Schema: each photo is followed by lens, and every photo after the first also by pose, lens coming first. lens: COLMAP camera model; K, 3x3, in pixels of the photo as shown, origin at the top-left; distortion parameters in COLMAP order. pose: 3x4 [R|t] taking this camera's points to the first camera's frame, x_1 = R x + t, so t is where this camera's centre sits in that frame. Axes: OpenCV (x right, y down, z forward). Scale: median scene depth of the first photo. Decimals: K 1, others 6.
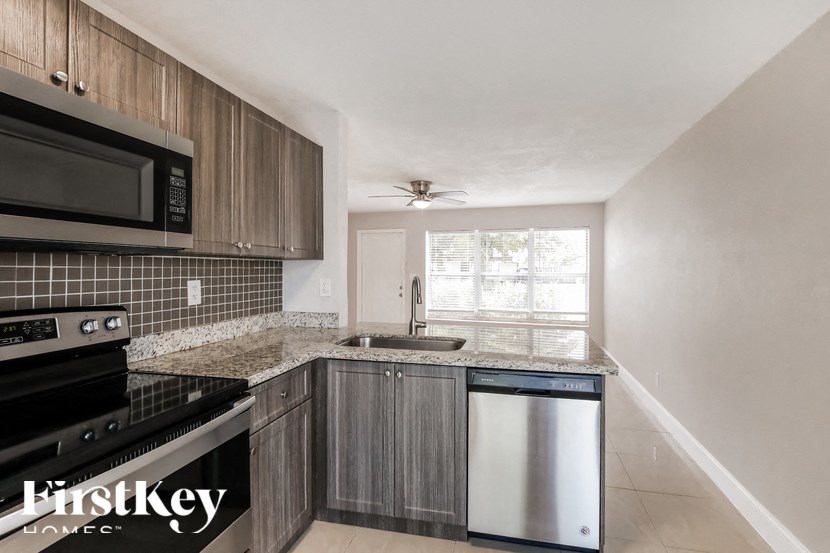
lens RADIAL K [[391.1, 0, 442.2], [0, 391.1, 265.3], [0, 0, 1]] dist [-0.018190, 0.000744]
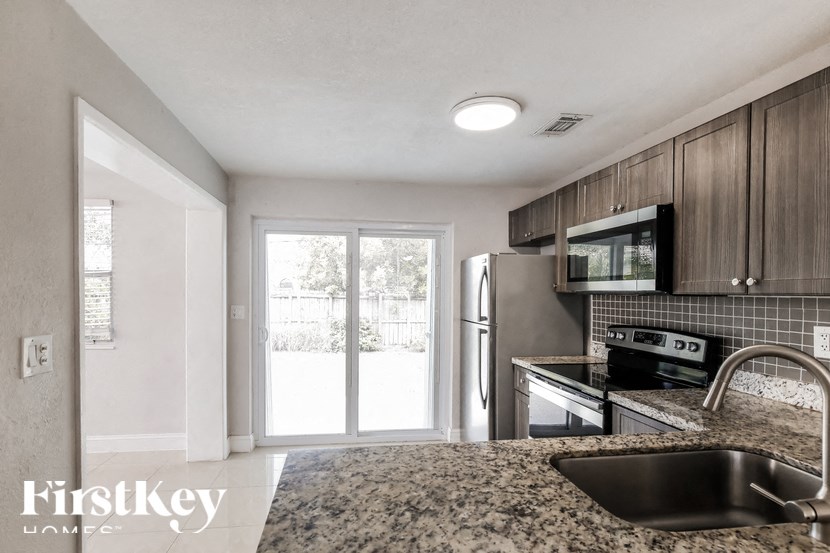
lens RADIAL K [[391.1, 0, 396.1], [0, 391.1, 295.8], [0, 0, 1]] dist [-0.018190, 0.000744]
pose [[-0.940744, -0.010528, -0.338953, 0.441939], [-0.012195, 0.999922, 0.002788, -0.014535], [0.338897, 0.006757, -0.940799, 1.468610]]
